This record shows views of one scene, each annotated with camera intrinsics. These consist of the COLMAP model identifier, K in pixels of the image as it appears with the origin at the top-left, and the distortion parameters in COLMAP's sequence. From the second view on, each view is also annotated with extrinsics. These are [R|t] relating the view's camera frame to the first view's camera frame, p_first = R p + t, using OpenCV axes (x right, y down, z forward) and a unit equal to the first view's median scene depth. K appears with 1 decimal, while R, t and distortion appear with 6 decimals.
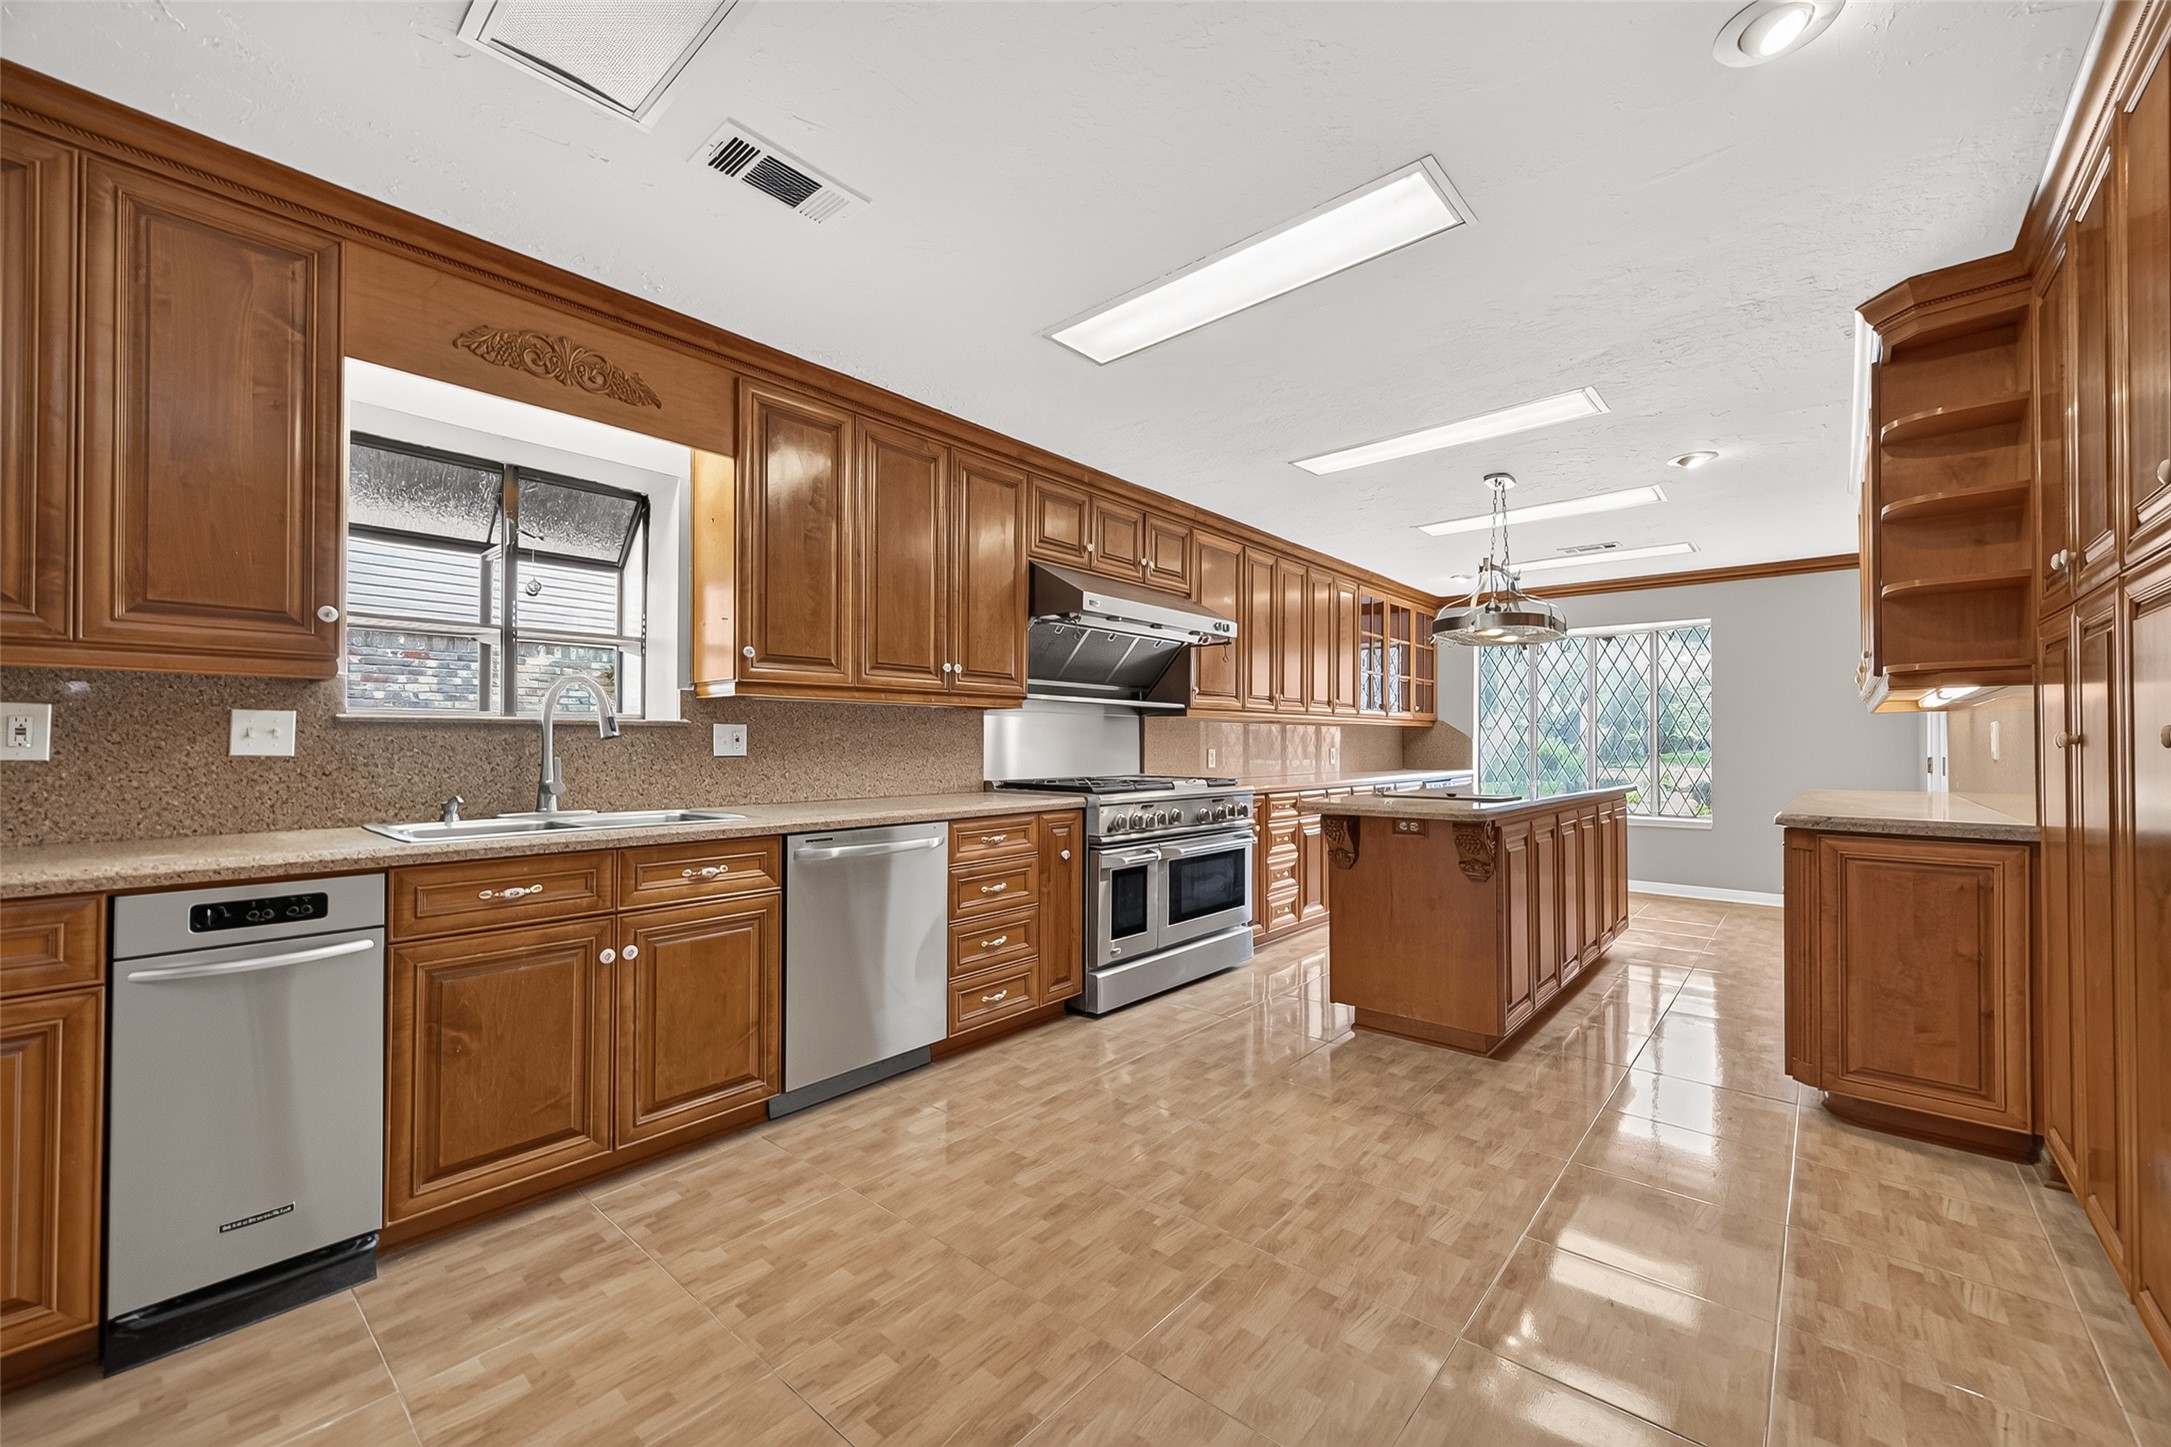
lens RADIAL K [[845.2, 0, 1086.4], [0, 845.2, 734.1], [0, 0, 1]] dist [0.001855, -0.000181]
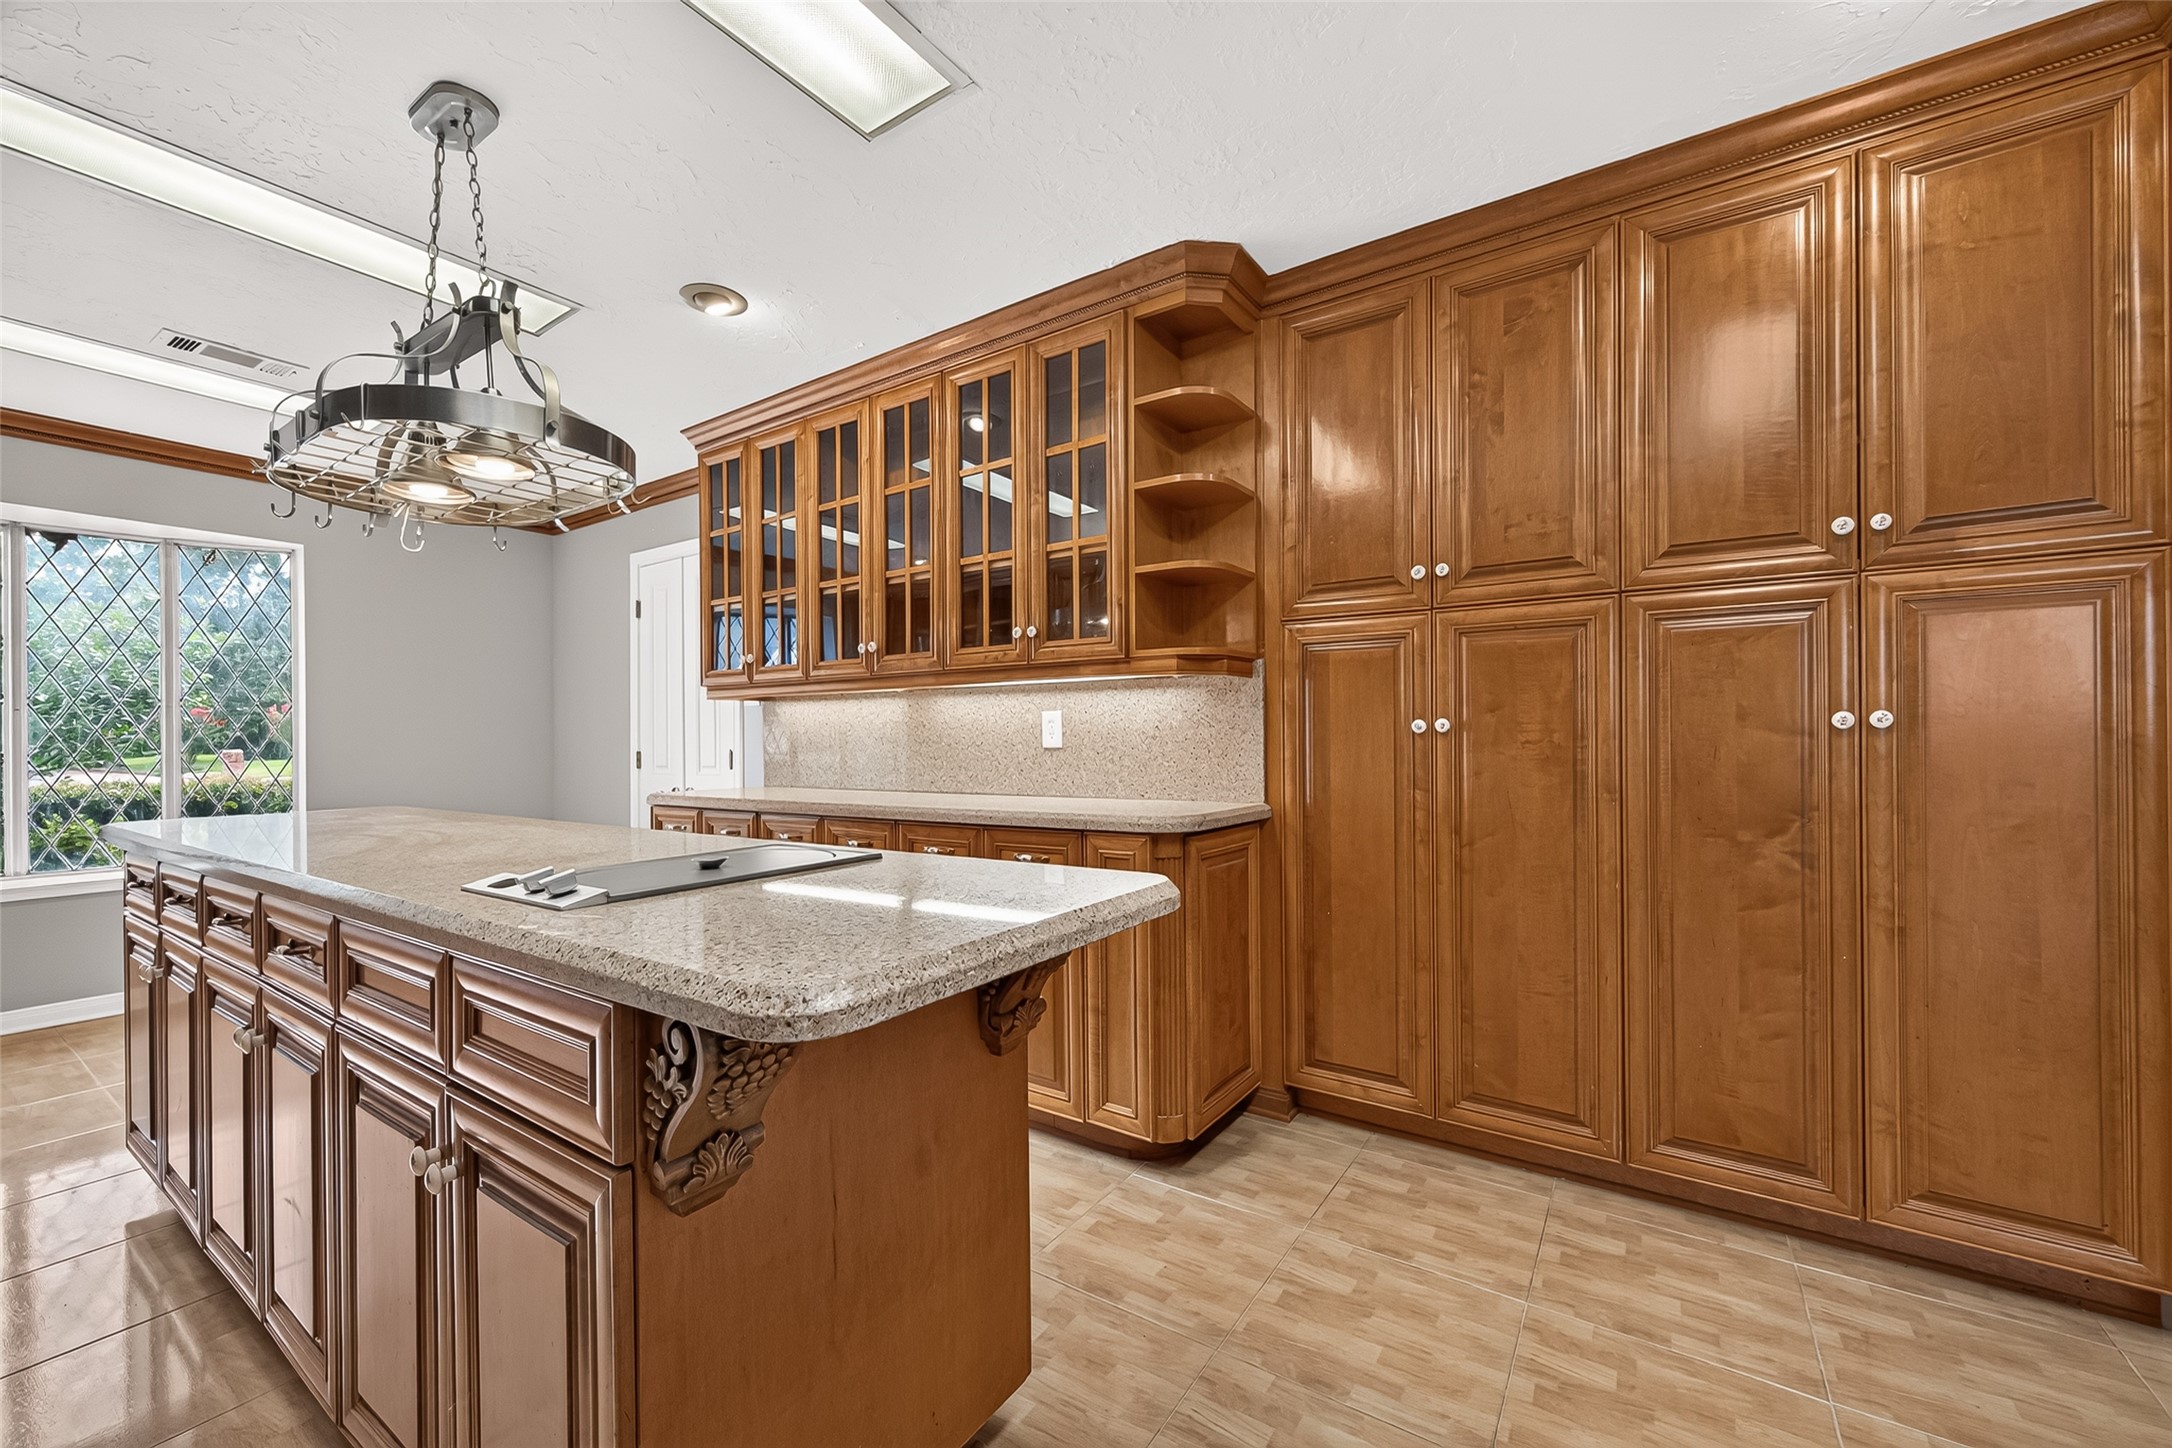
lens RADIAL K [[845.6, 0, 1084.8], [0, 845.6, 731.4], [0, 0, 1]] dist [0.001855, -0.000181]
pose [[-0.130840, -0.002359, 0.991401, 0.040285], [-0.005319, 0.999984, 0.001678, 0.008847], [-0.991389, -0.005054, -0.130850, 1.356640]]
